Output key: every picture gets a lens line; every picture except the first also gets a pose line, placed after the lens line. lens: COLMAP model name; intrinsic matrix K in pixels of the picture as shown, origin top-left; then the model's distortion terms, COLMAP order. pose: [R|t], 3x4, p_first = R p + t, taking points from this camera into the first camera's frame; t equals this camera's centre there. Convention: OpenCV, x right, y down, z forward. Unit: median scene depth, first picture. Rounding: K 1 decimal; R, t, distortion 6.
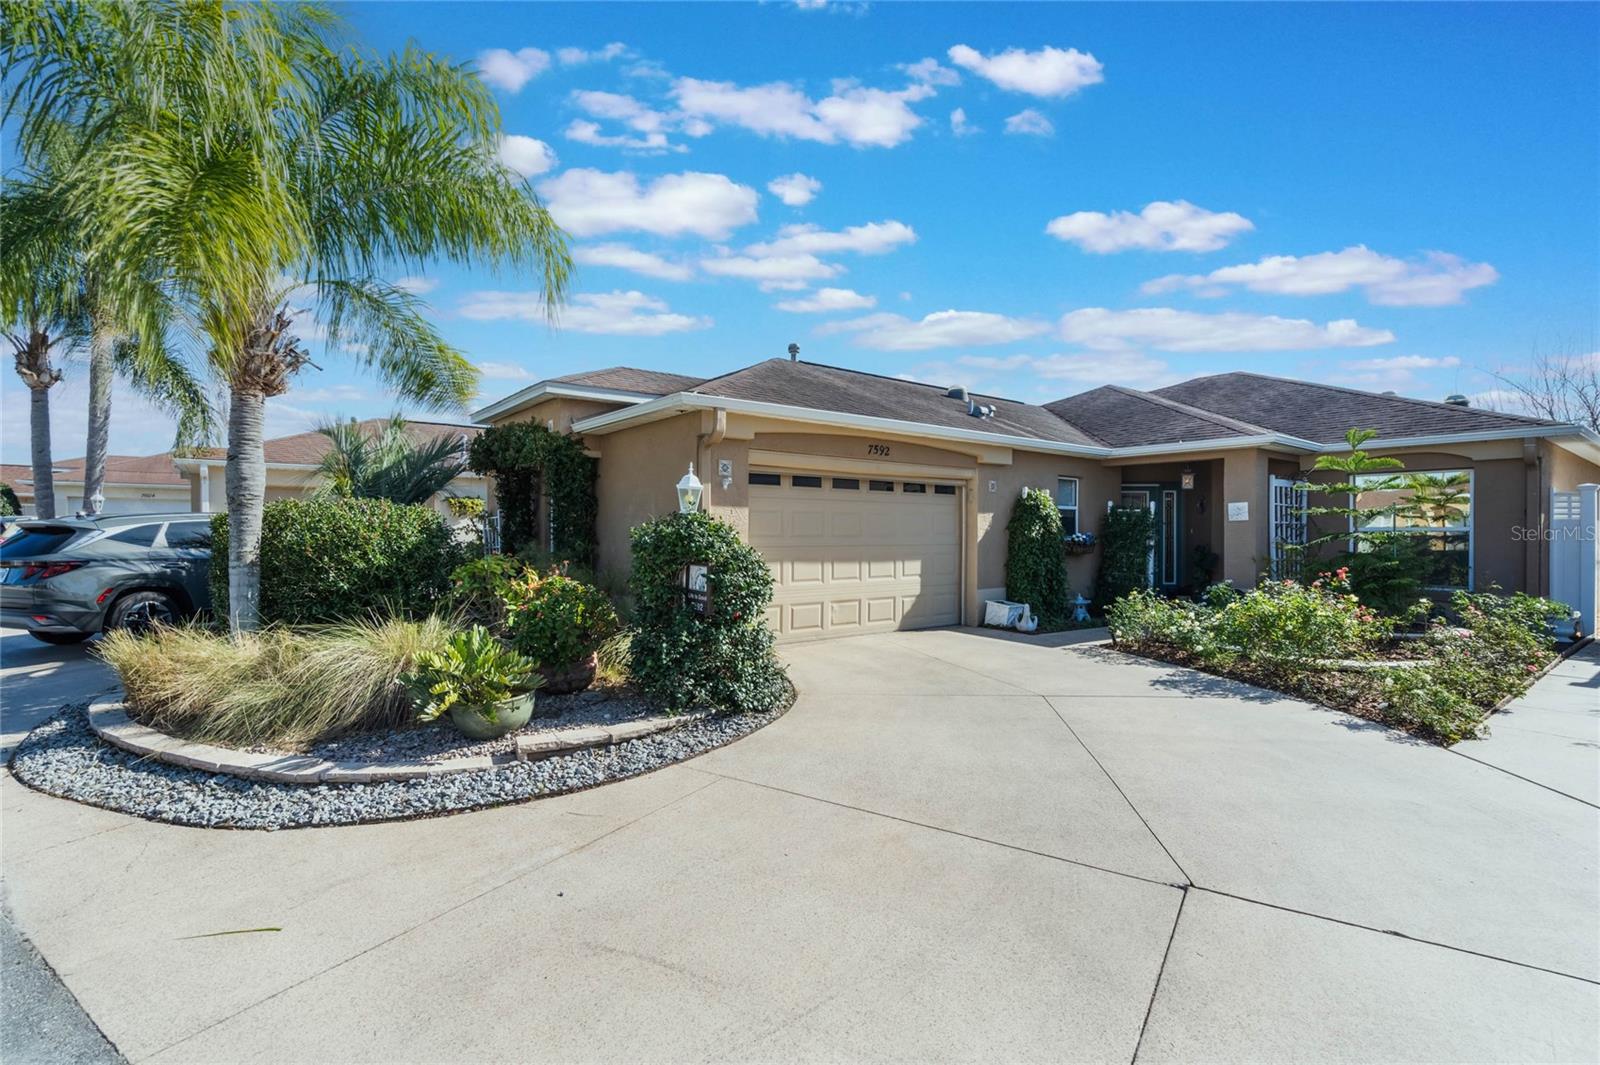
lens RADIAL K [[733.4, 0, 800.0], [0, 733.4, 532.5], [0, 0, 1]] dist [-0.001792, -0.000029]
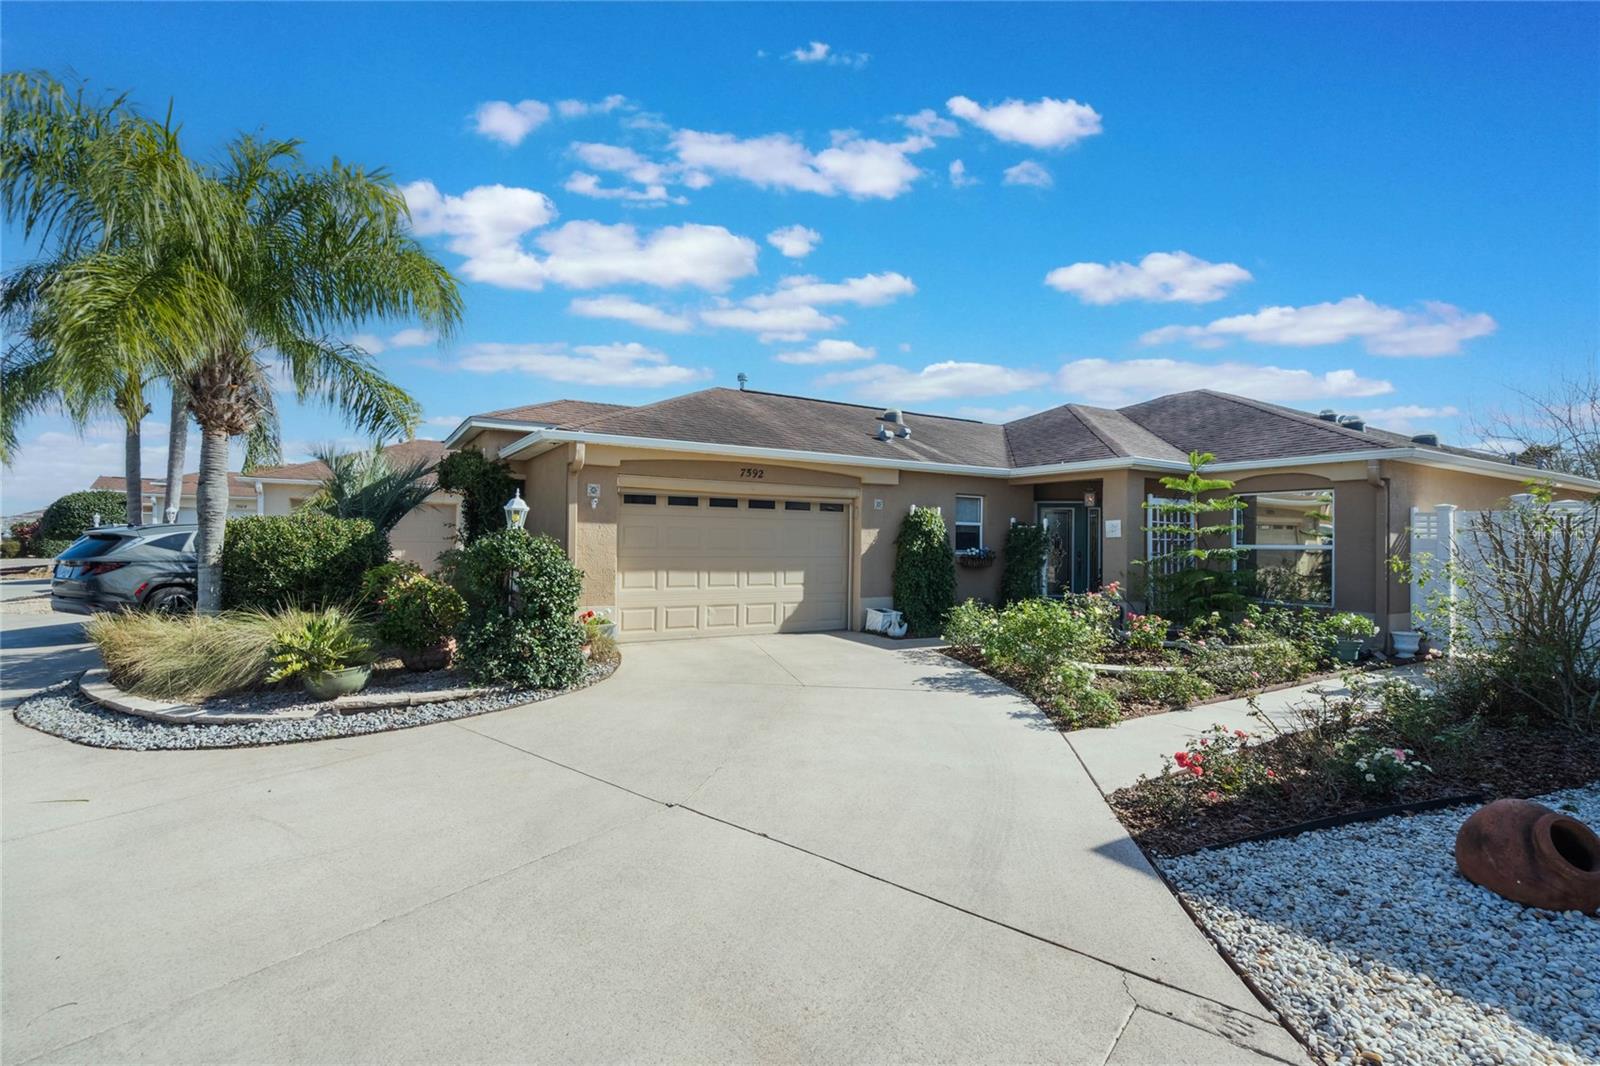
lens RADIAL K [[733.4, 0, 800.0], [0, 733.4, 533.0], [0, 0, 1]] dist [-0.001792, -0.000029]
pose [[0.993374, 0.007589, -0.114674, 0.297887], [-0.009205, 0.999866, -0.013566, -0.004569], [0.114555, 0.014532, 0.993311, -0.115486]]
